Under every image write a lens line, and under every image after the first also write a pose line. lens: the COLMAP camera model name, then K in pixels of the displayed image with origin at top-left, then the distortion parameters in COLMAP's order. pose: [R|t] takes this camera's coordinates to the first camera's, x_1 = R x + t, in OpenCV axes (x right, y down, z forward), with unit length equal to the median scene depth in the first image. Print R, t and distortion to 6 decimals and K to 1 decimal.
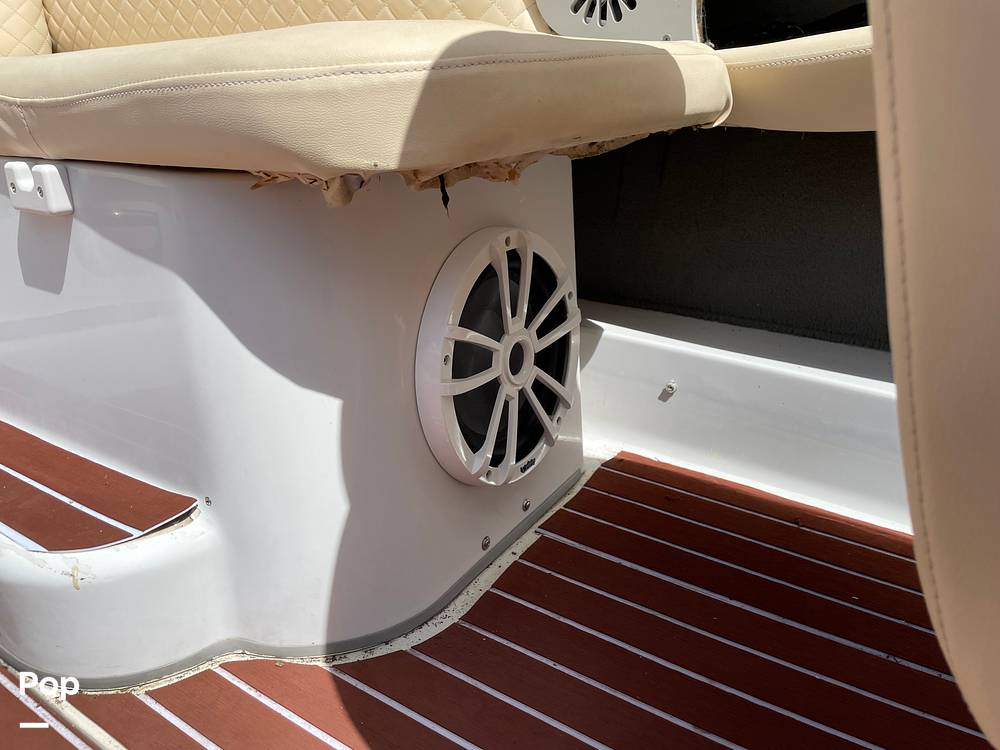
lens RADIAL K [[768.3, 0, 501.6], [0, 768.3, 377.3], [0, 0, 1]] dist [0.000183, -0.015644]
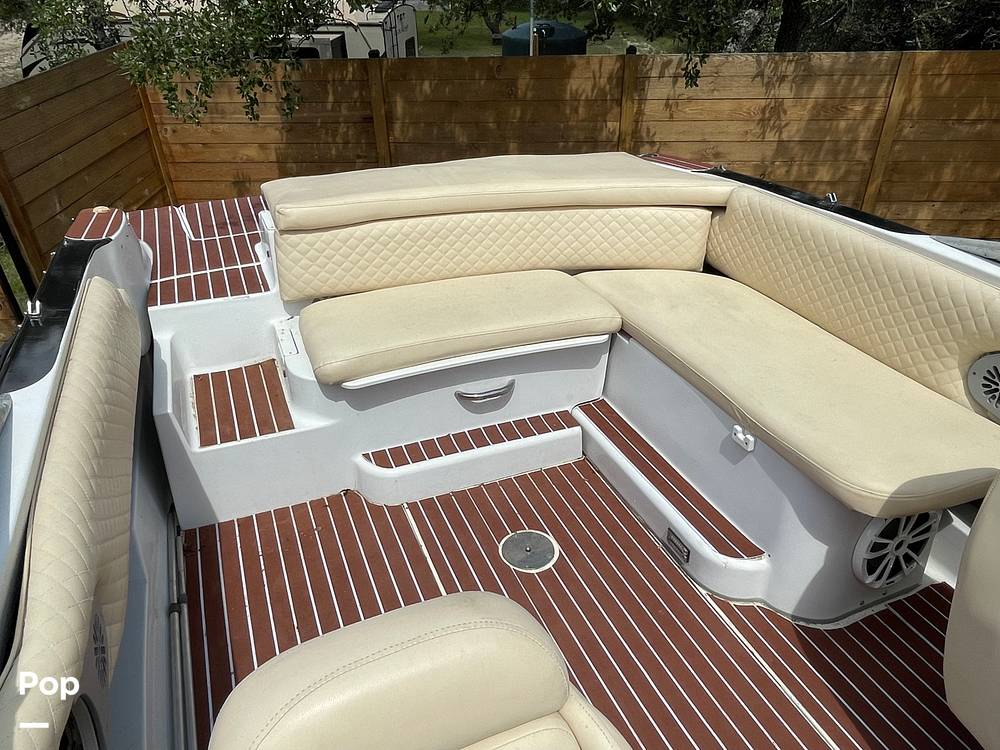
lens RADIAL K [[723.1, 0, 500.6], [0, 723.1, 373.3], [0, 0, 1]] dist [0.007501, -0.003558]
pose [[0.824539, 0.296358, -0.481982, -0.088986], [-0.241993, 0.954722, 0.173049, -0.734362], [0.511443, -0.026049, 0.858922, -1.905439]]
